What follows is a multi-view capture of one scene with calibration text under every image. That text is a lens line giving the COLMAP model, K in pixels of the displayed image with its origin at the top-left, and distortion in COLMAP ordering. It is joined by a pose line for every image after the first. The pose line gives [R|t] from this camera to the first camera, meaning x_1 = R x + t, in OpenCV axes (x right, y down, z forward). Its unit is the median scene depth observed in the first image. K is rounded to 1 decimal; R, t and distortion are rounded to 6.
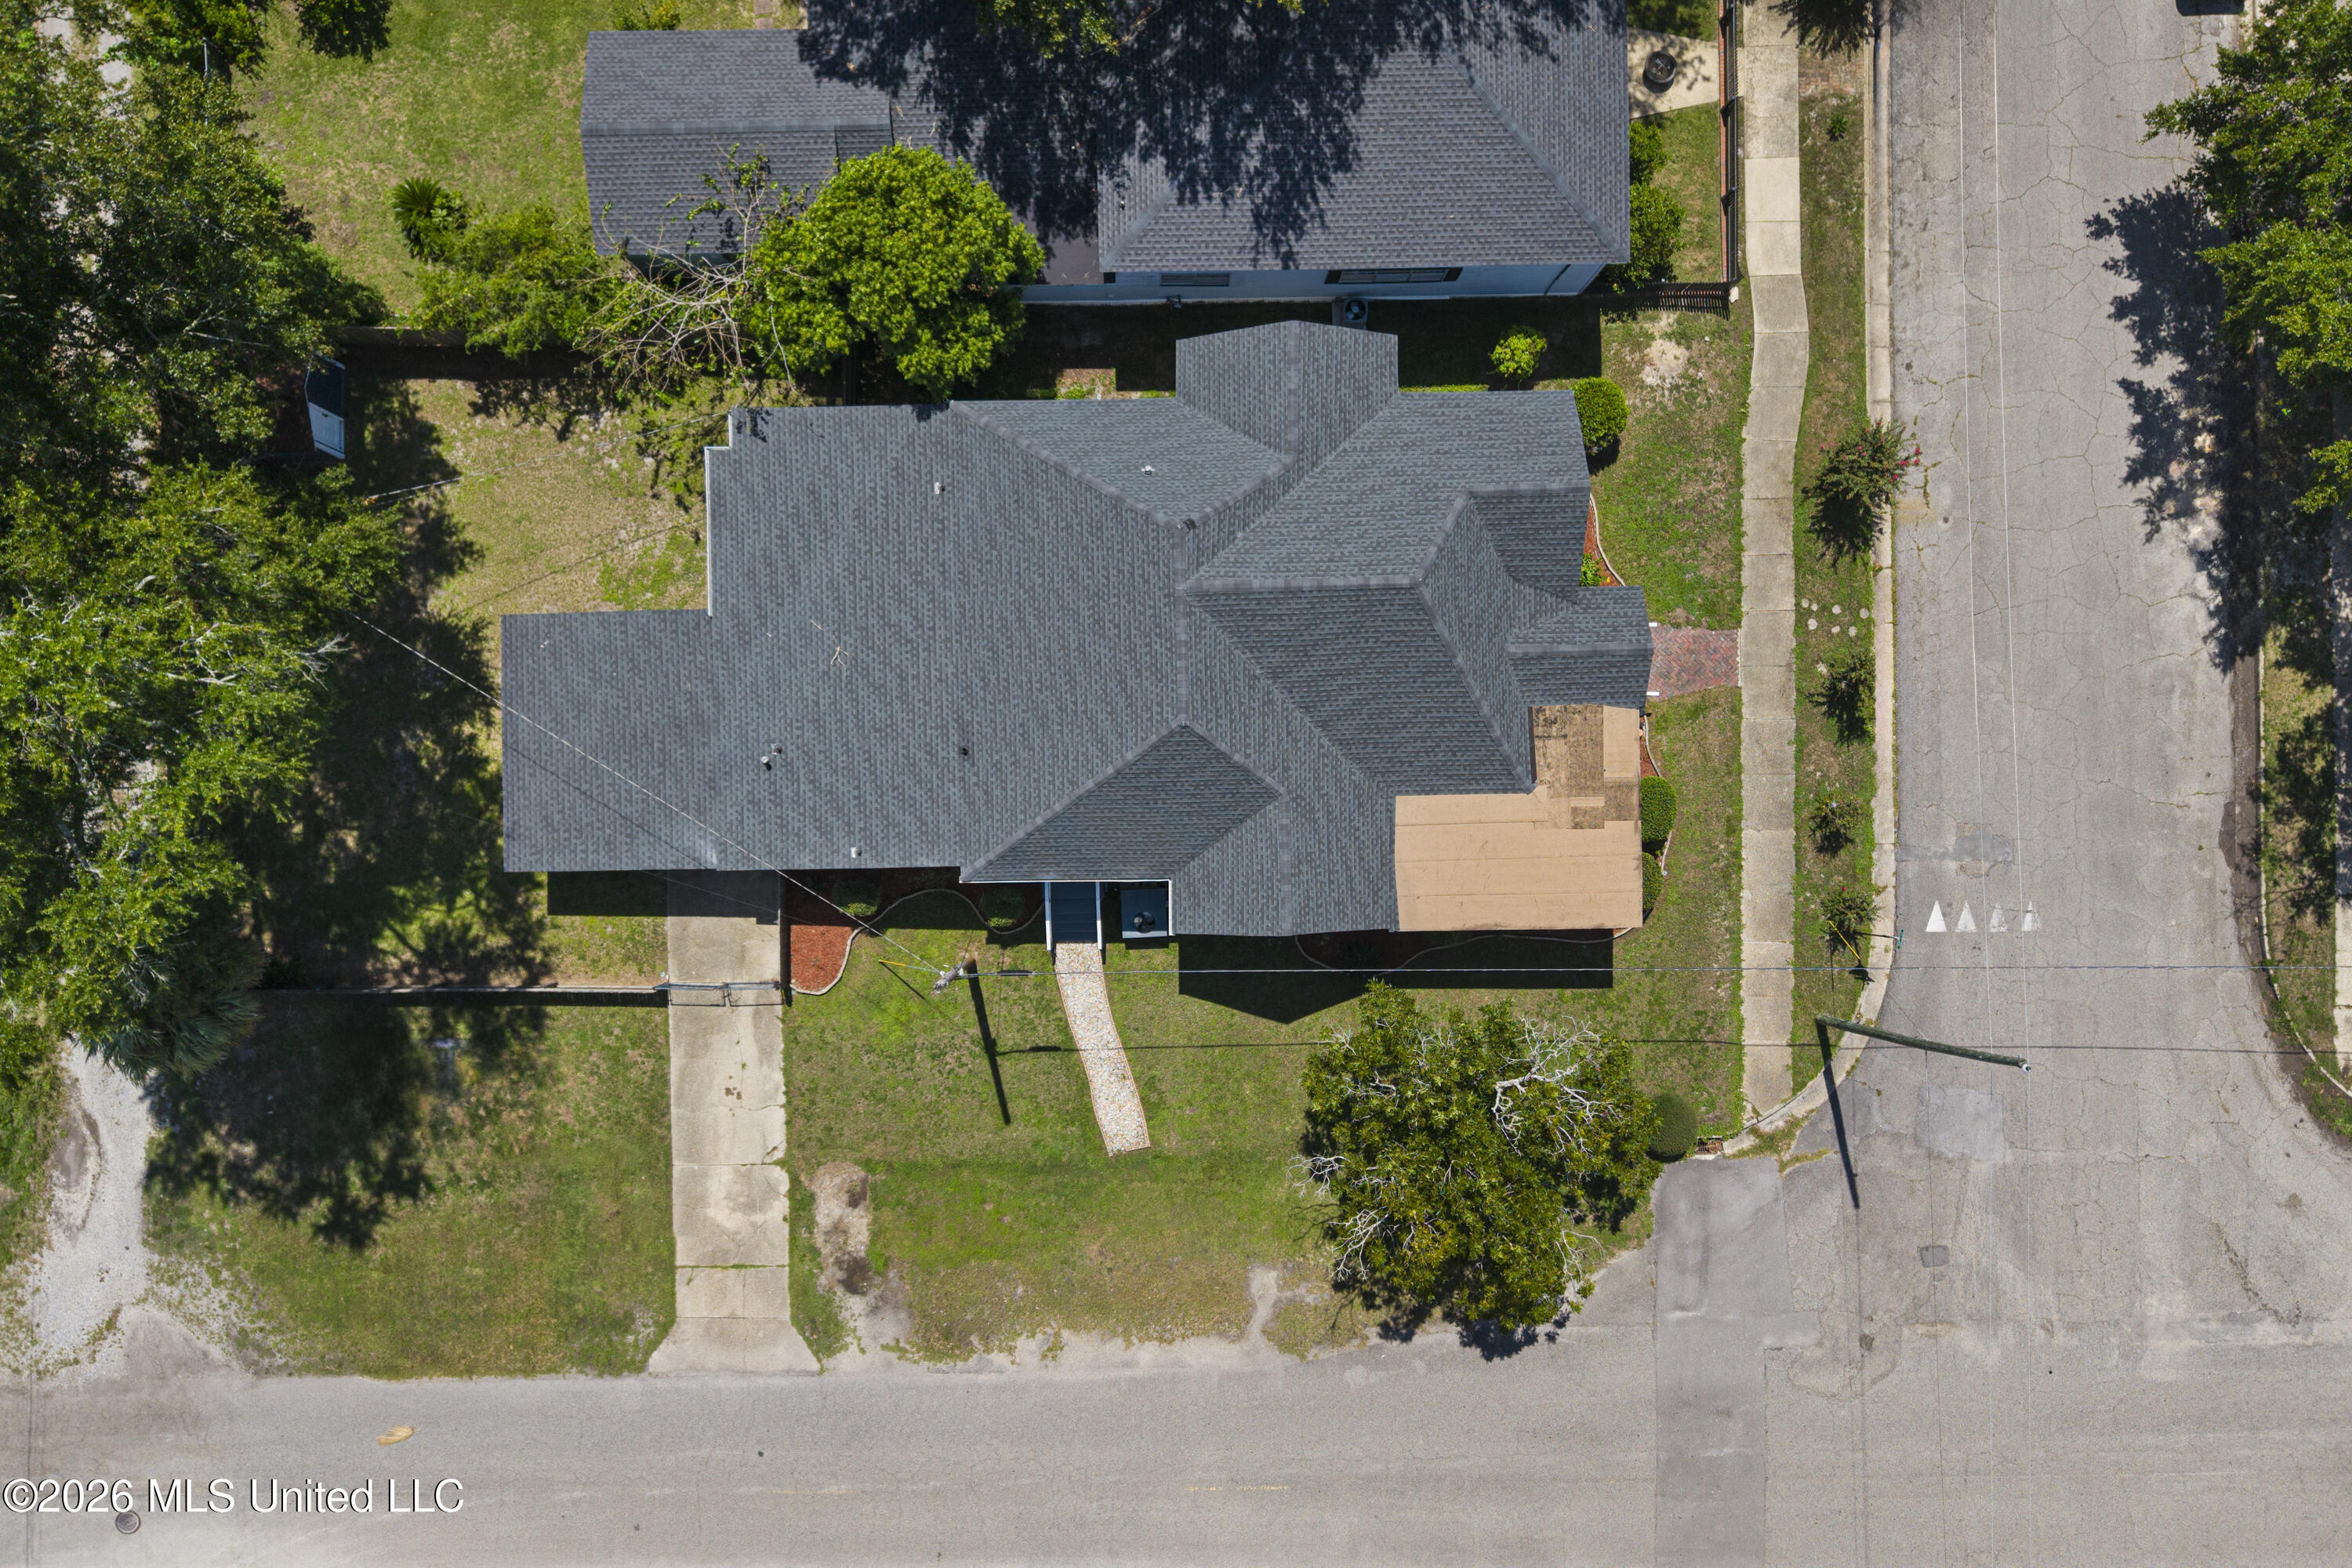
lens RADIAL K [[1840.9, 0, 1189.0], [0, 1840.9, 796.4], [0, 0, 1]] dist [0.054405, -0.088333]
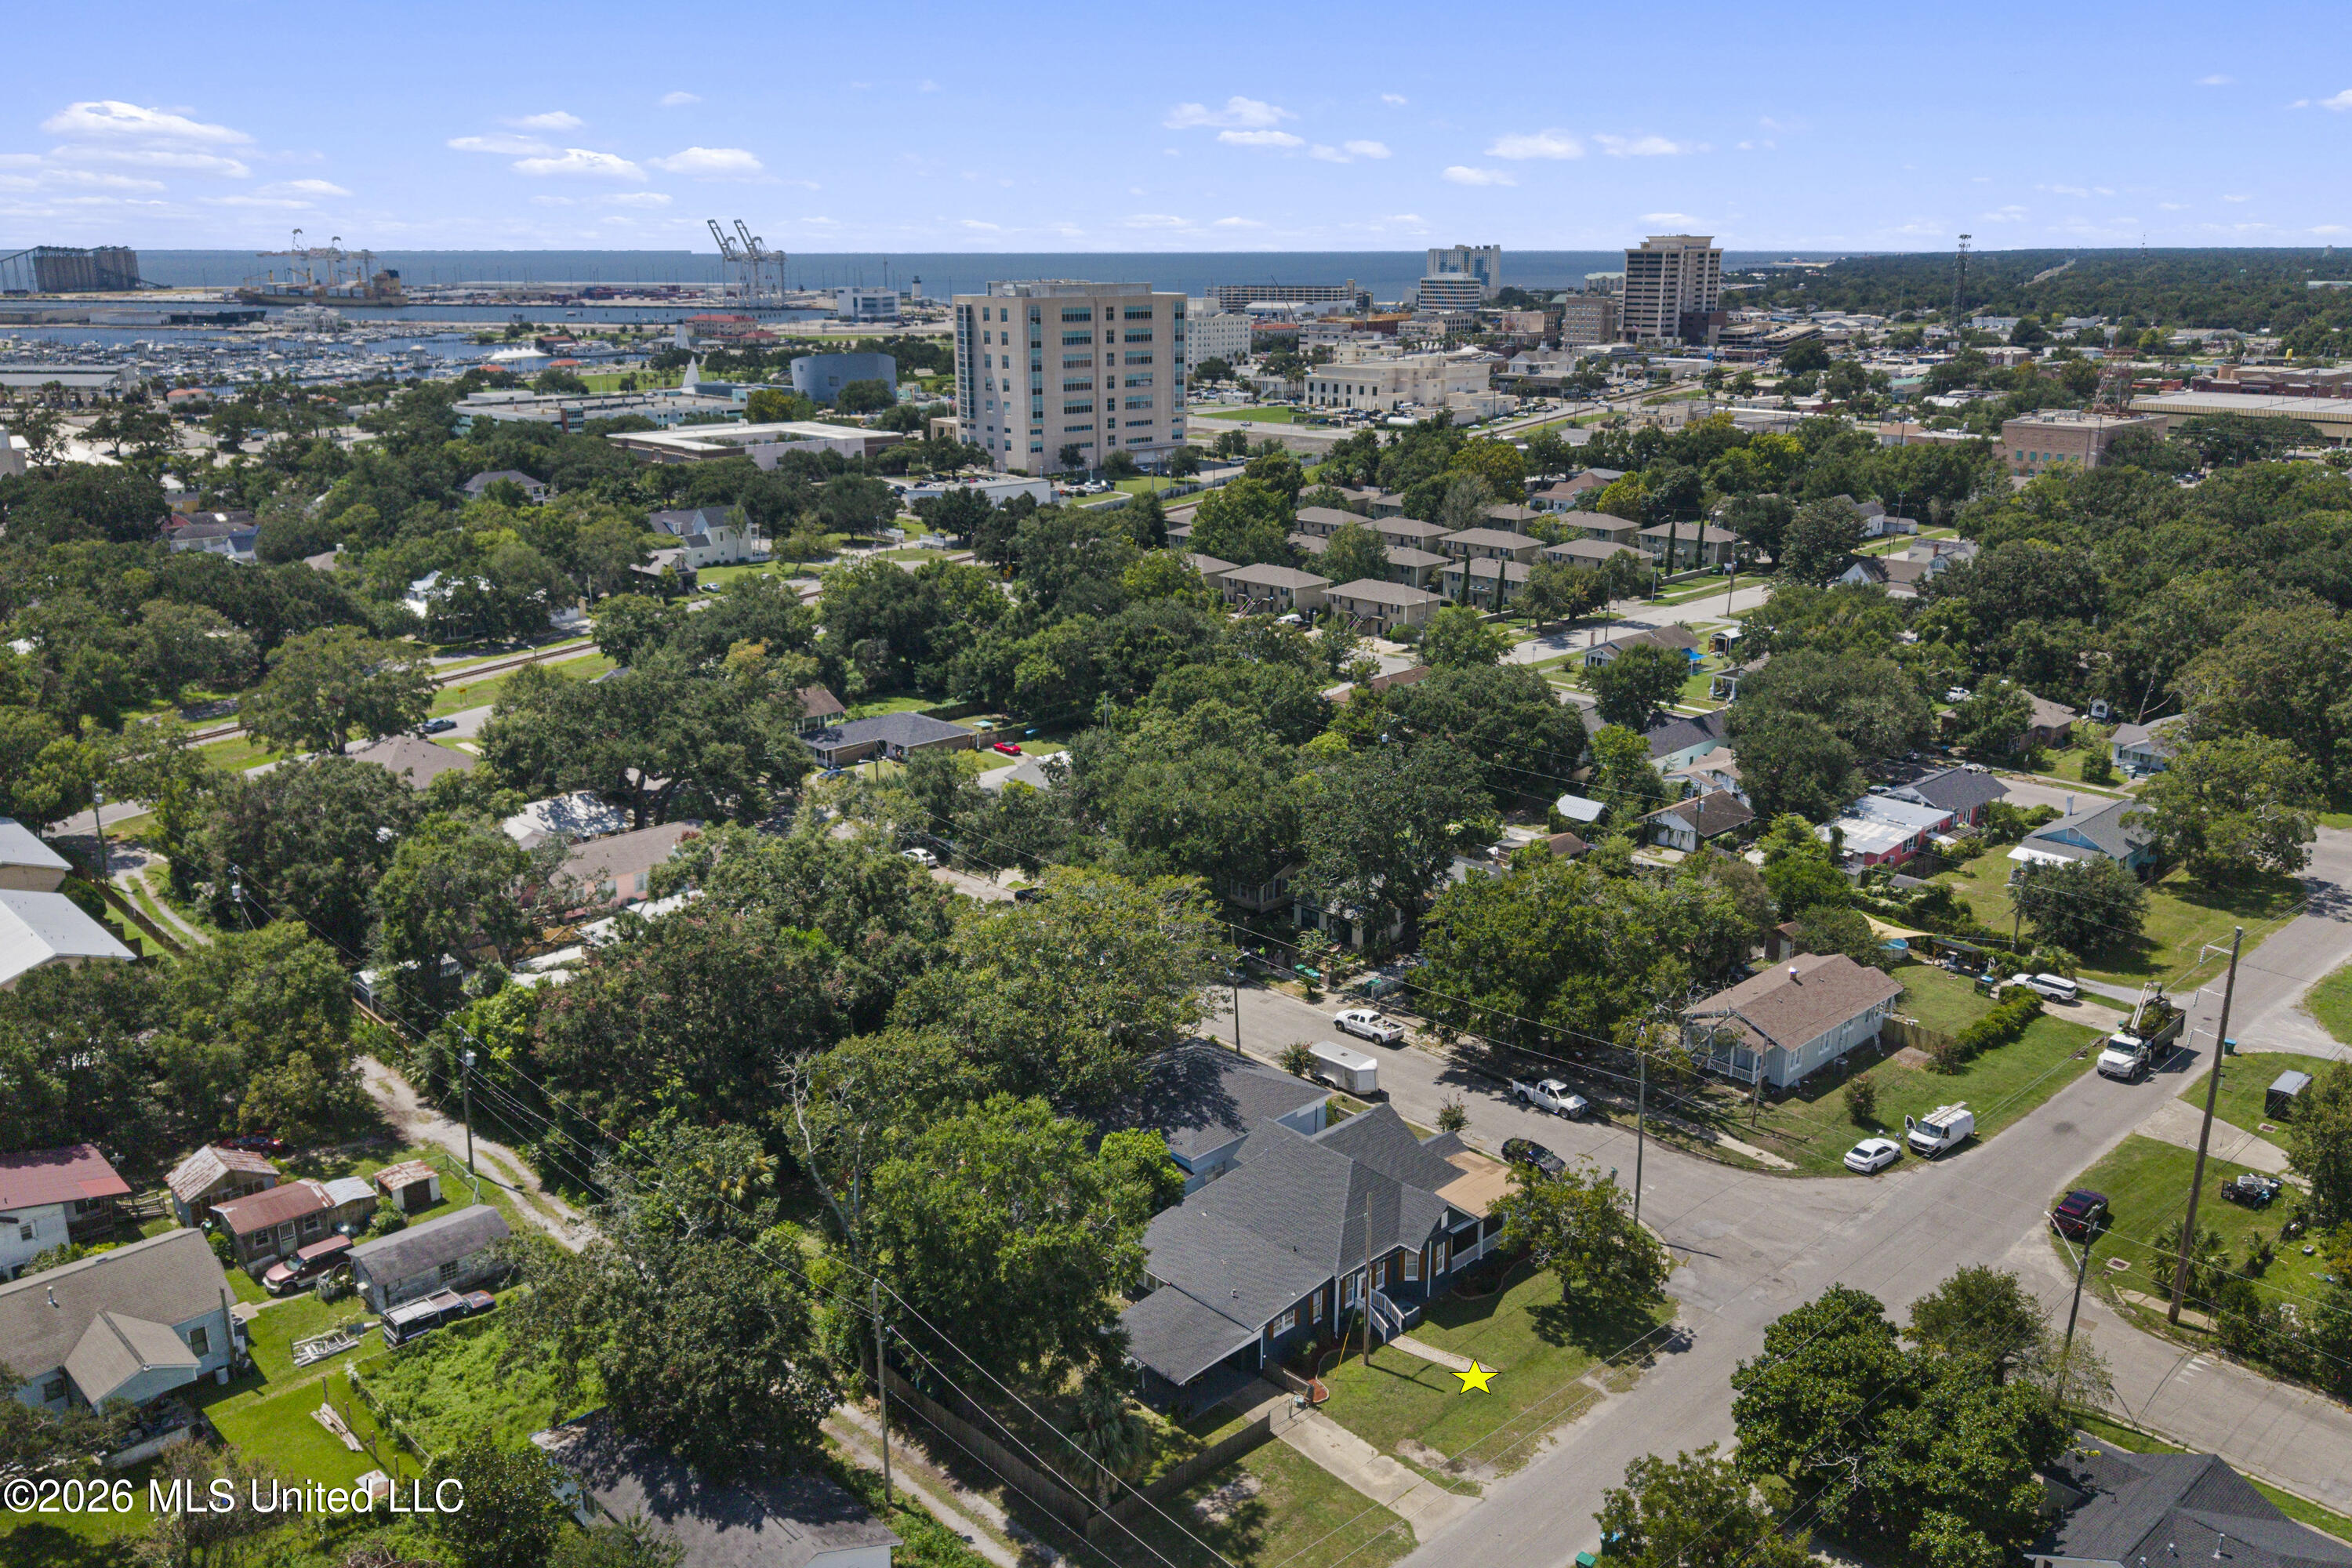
lens RADIAL K [[1840.9, 0, 1171.8], [0, 1840.9, 804.0], [0, 0, 1]] dist [0.054405, -0.088333]
pose [[0.731267, -0.216040, 0.646974, -1.441855], [0.681863, 0.206947, -0.701596, 1.229431], [0.017684, 0.954201, 0.298643, -0.184495]]
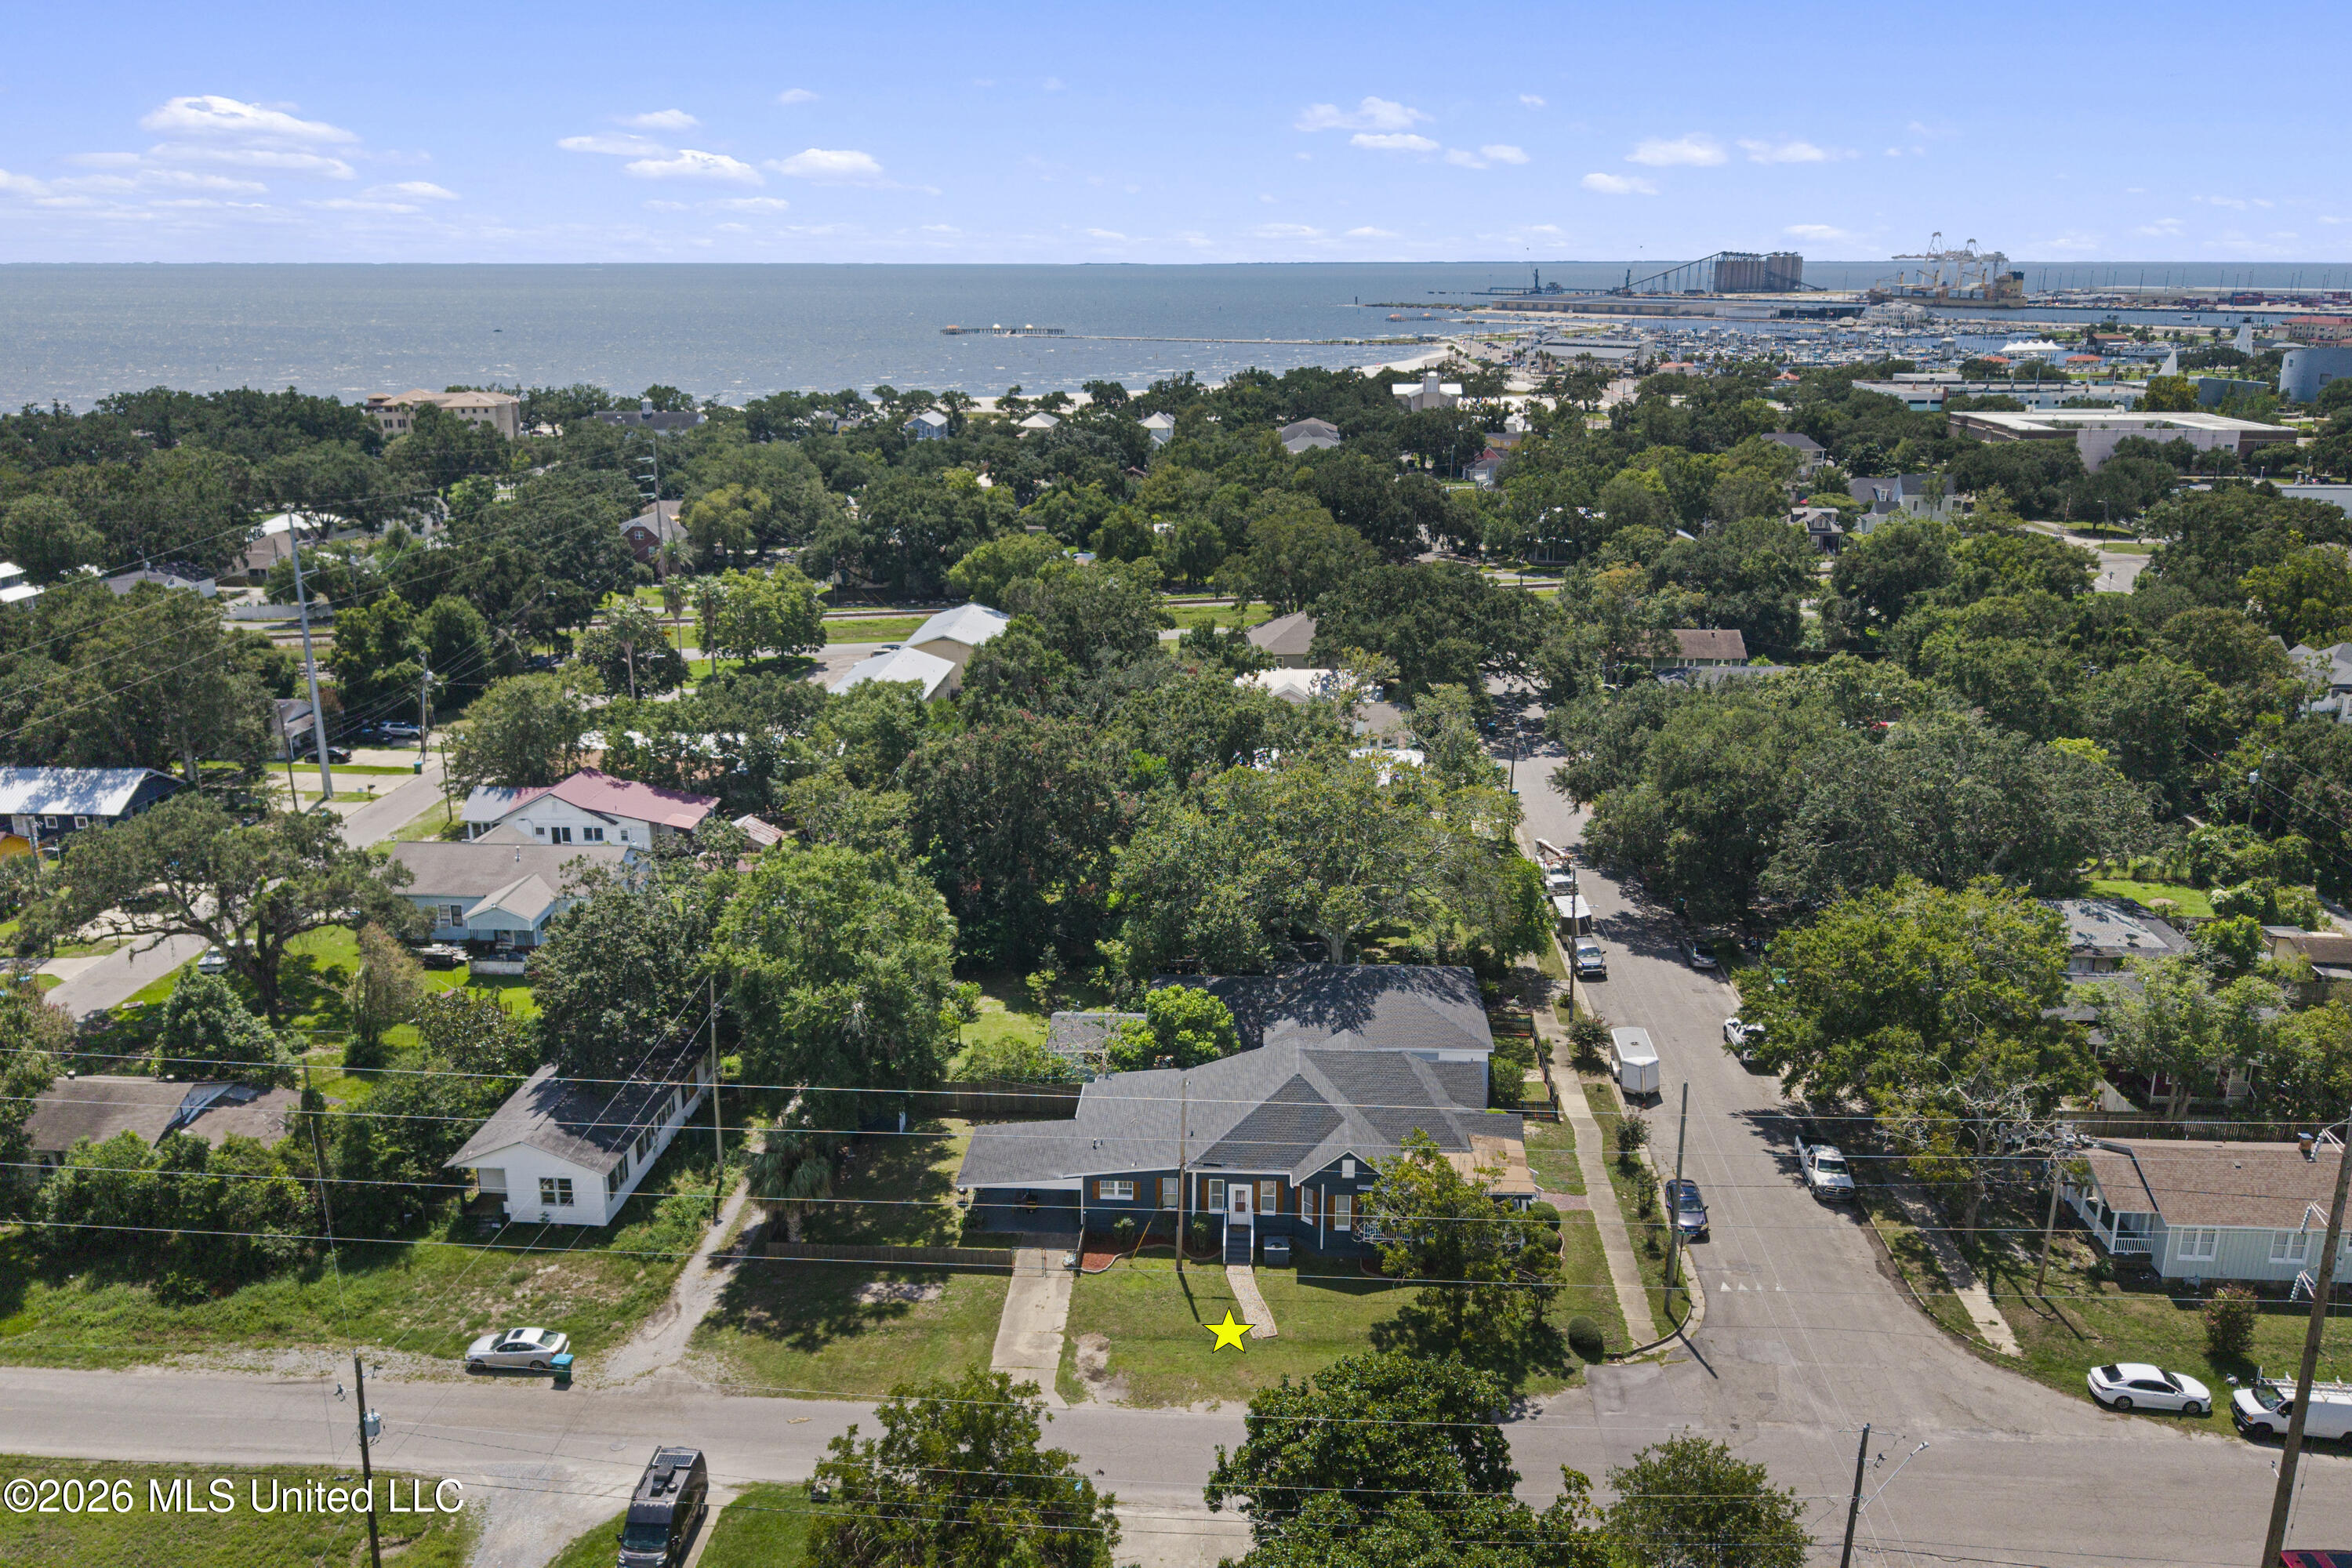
lens RADIAL K [[1840.9, 0, 1182.9], [0, 1840.9, 772.0], [0, 0, 1]] dist [0.054405, -0.088333]
pose [[0.997176, -0.002401, -0.075060, 0.021201], [-0.071795, 0.262694, -0.962205, 1.706344], [0.022028, 0.964876, 0.261779, 0.053310]]
